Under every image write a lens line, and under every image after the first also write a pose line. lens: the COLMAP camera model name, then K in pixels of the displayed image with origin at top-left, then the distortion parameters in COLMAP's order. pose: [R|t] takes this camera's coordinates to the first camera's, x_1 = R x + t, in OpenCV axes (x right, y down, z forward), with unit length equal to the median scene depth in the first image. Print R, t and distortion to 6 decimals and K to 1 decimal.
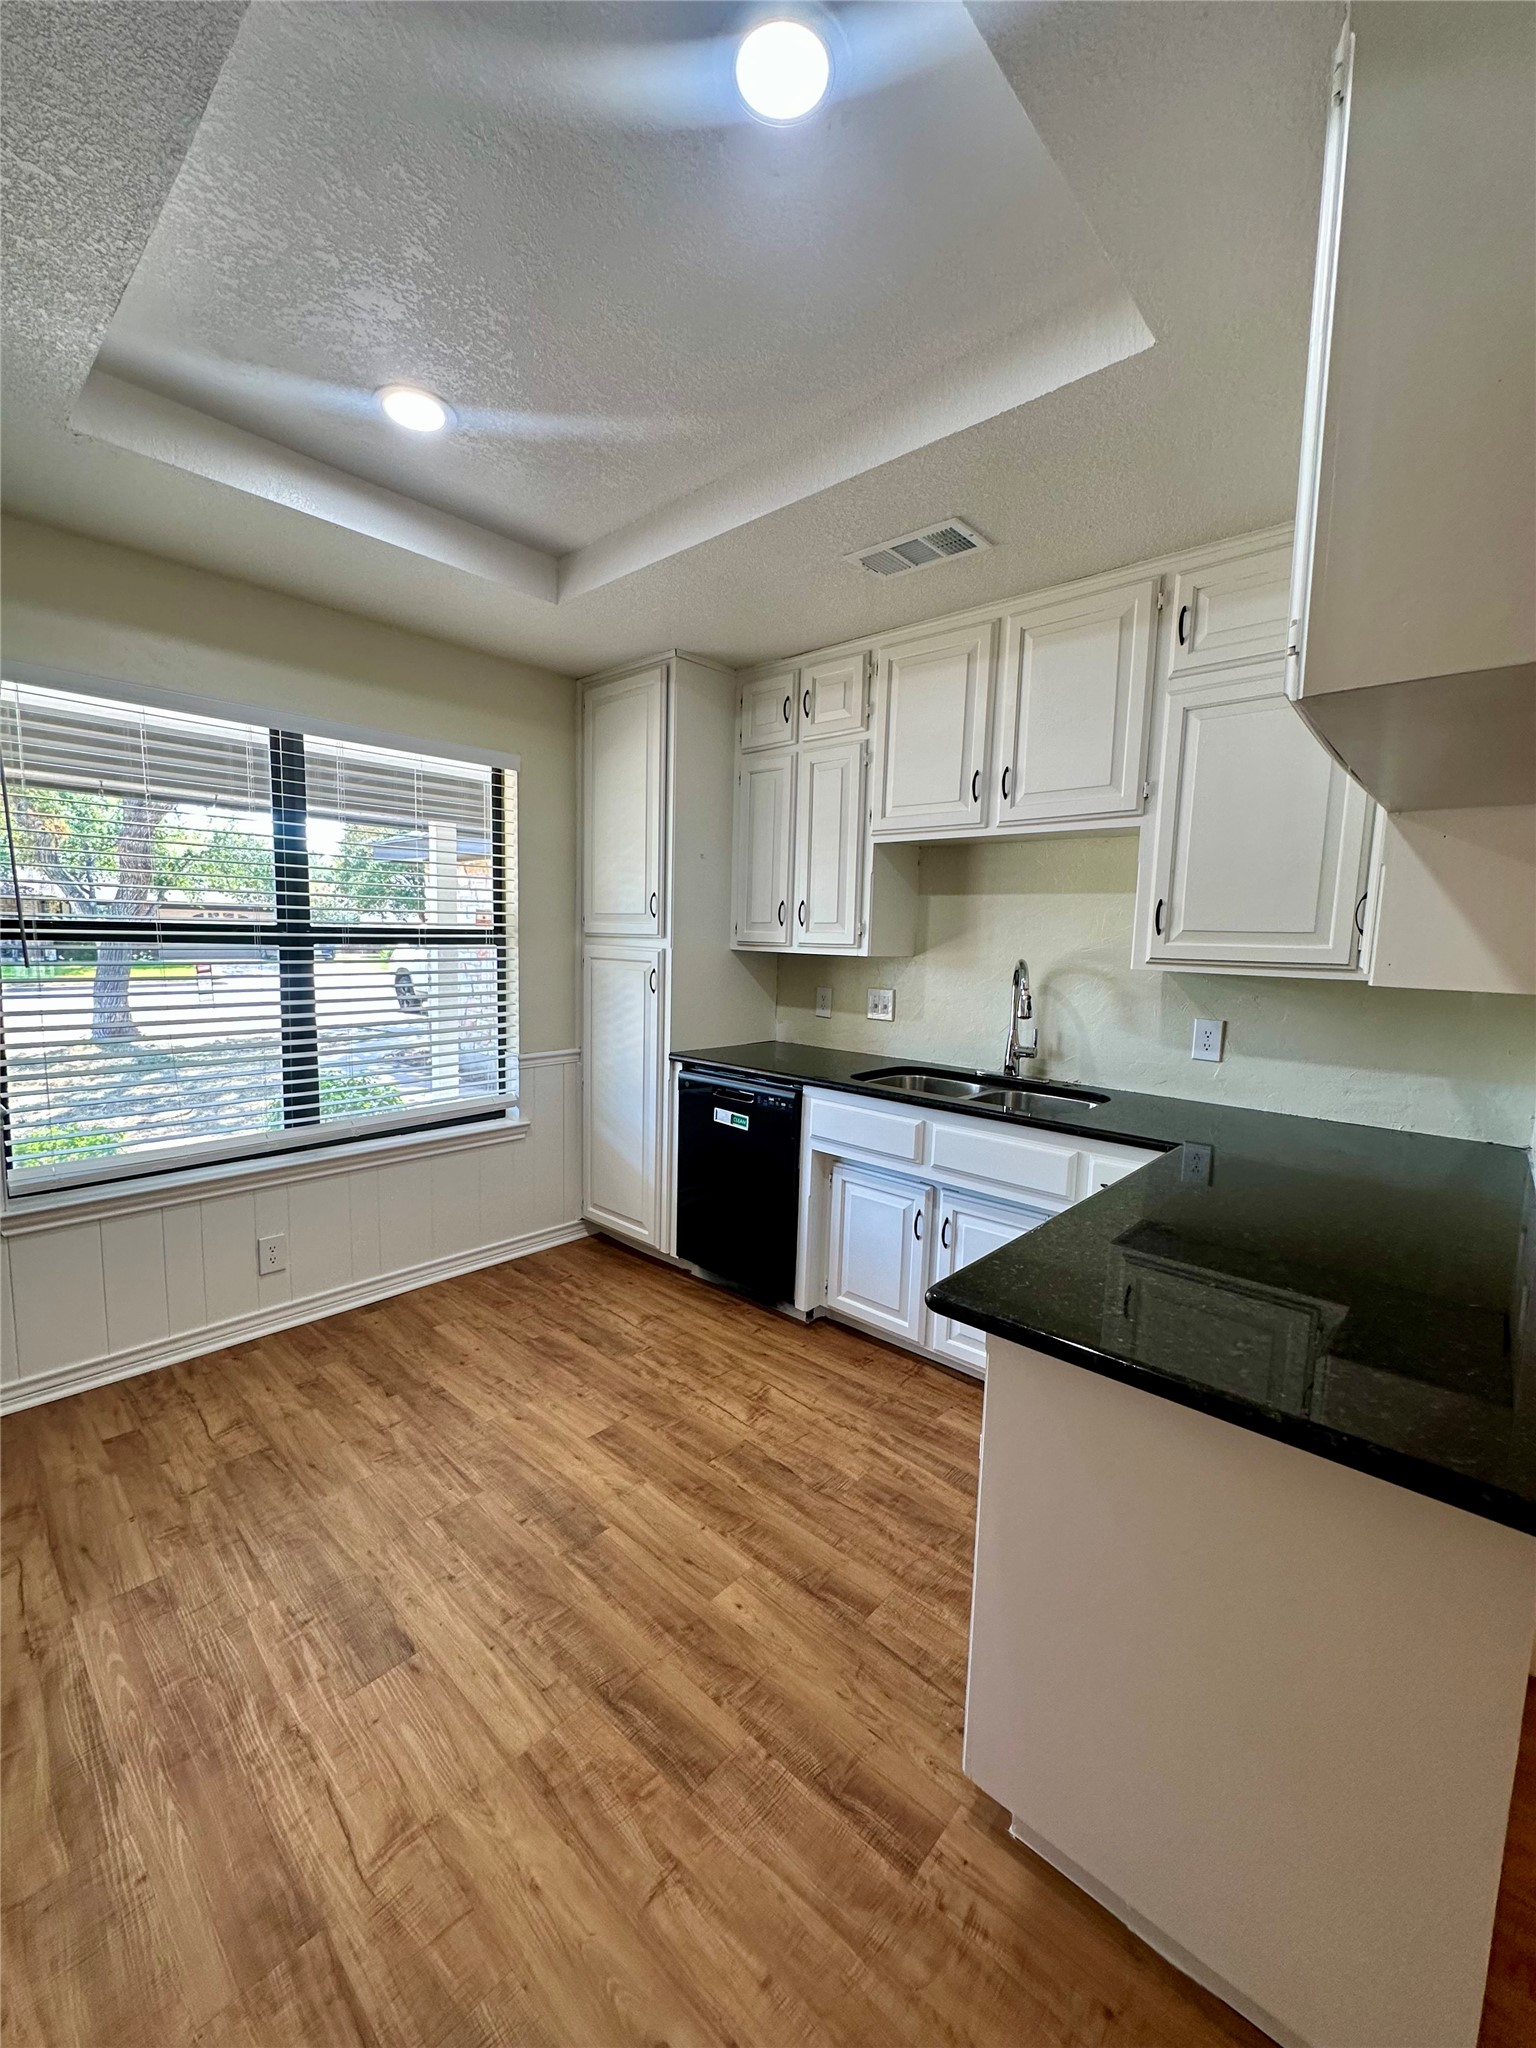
lens RADIAL K [[818.4, 0, 760.3], [0, 818.4, 1024.4], [0, 0, 1]] dist [-0.000924, 0.000702]
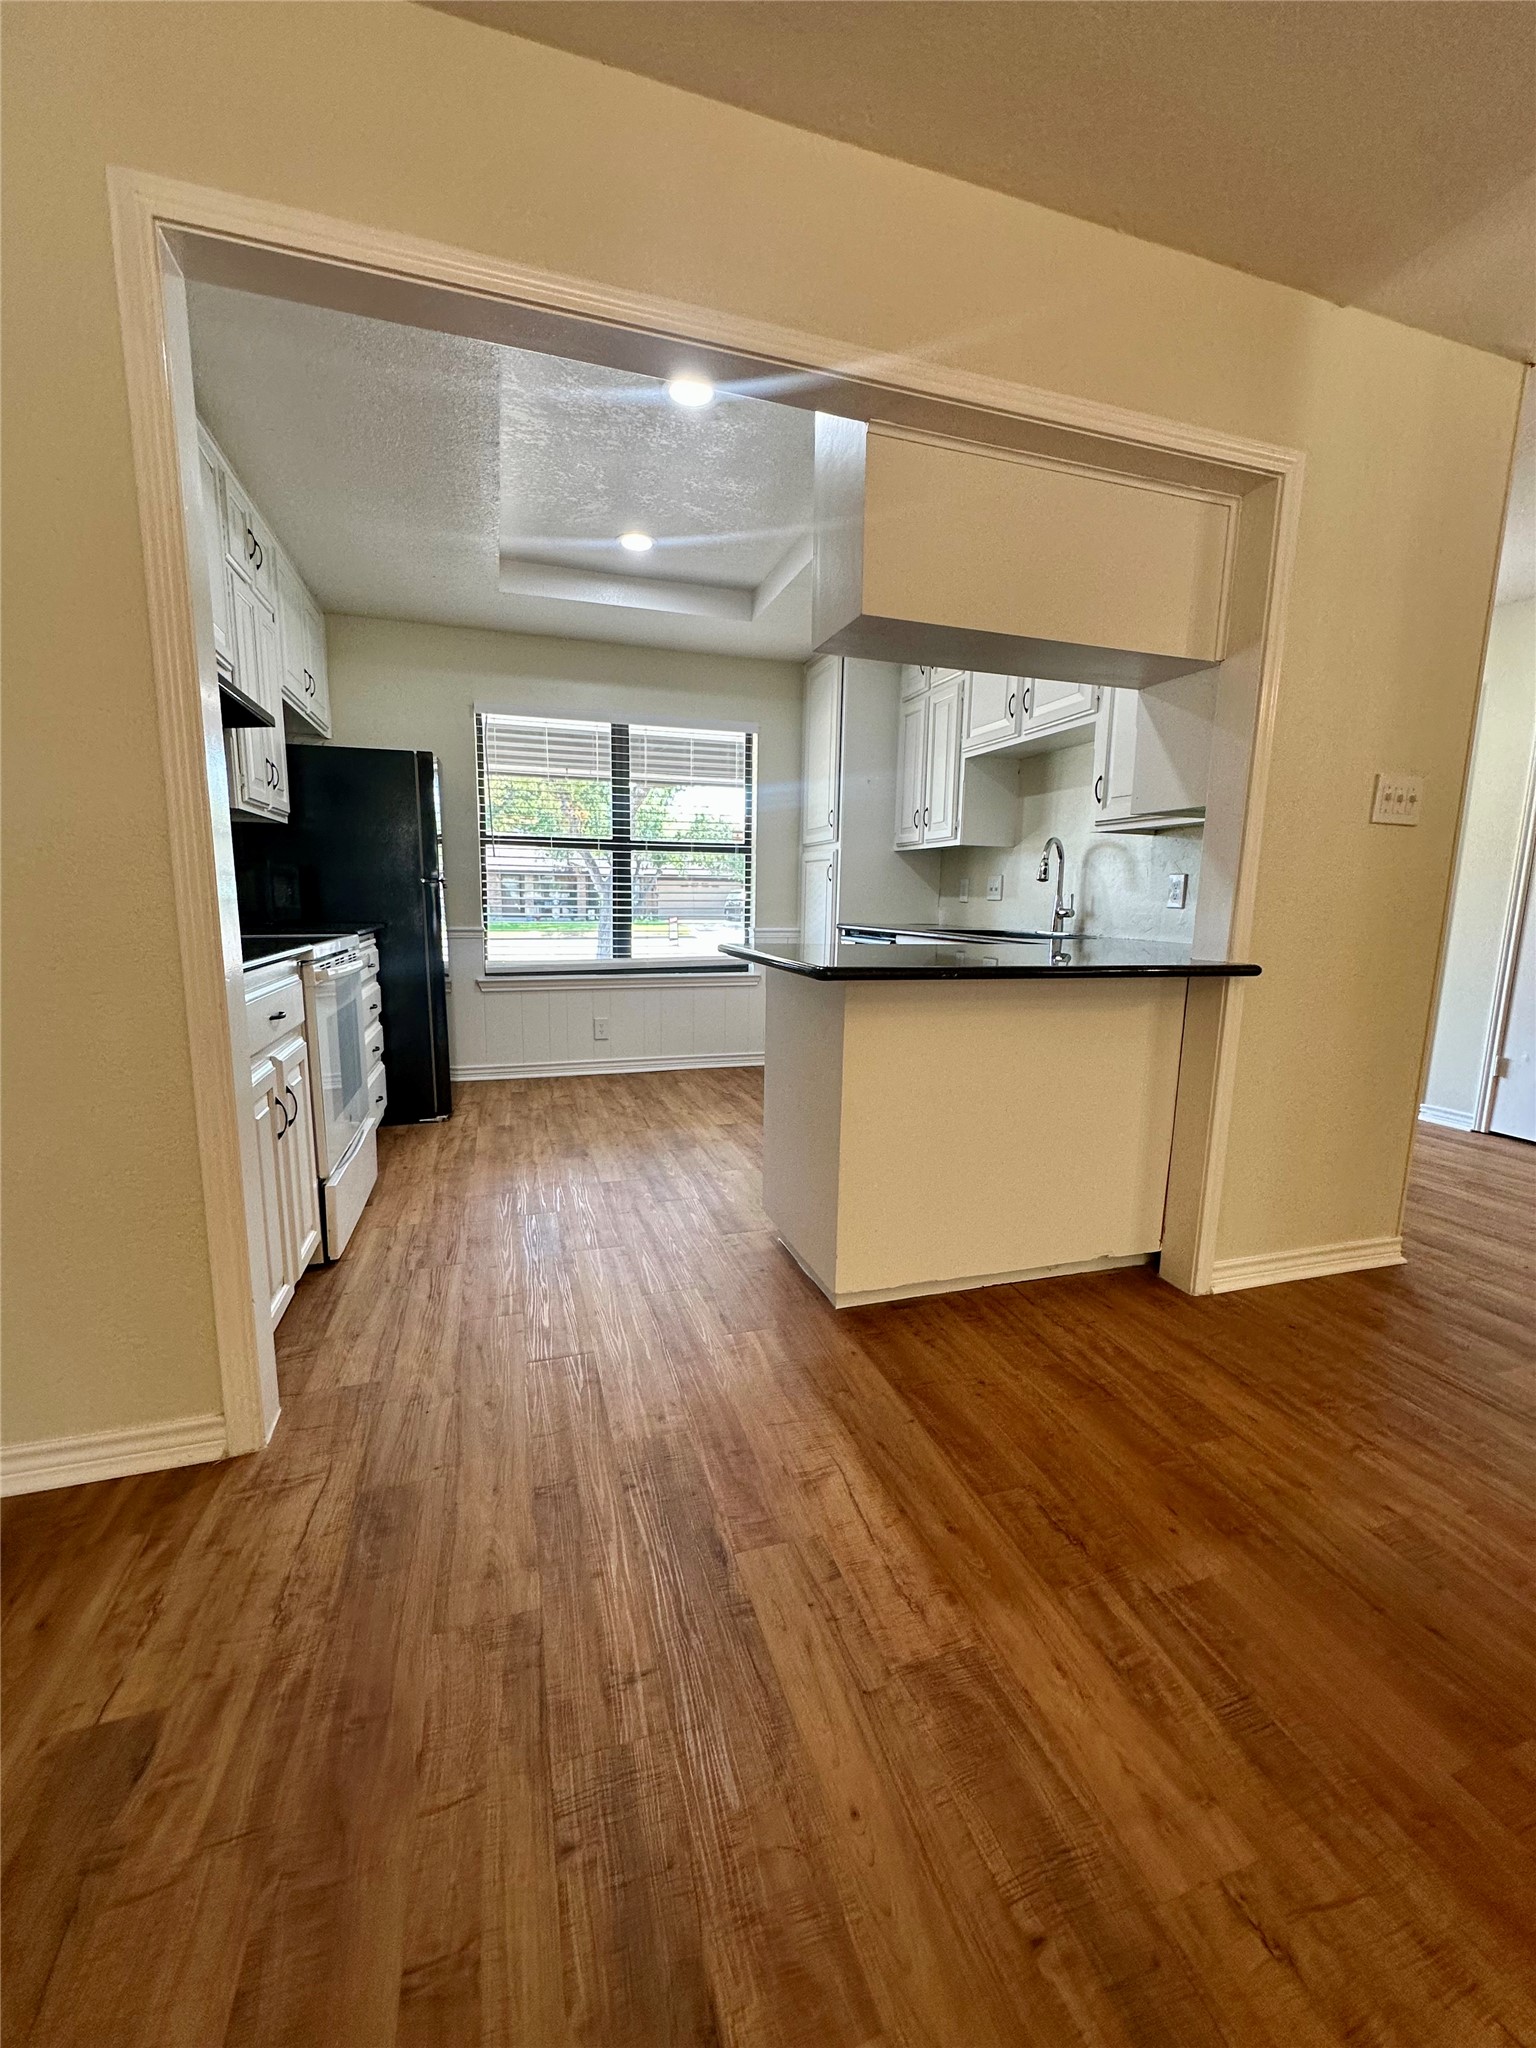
lens RADIAL K [[818.4, 0, 763.1], [0, 818.4, 1024.7], [0, 0, 1]] dist [-0.000924, 0.000702]
pose [[0.866389, 0.067574, -0.494777, 0.549708], [-0.050487, 0.997578, 0.047838, 0.166770], [0.496812, -0.016466, 0.867702, -0.333855]]
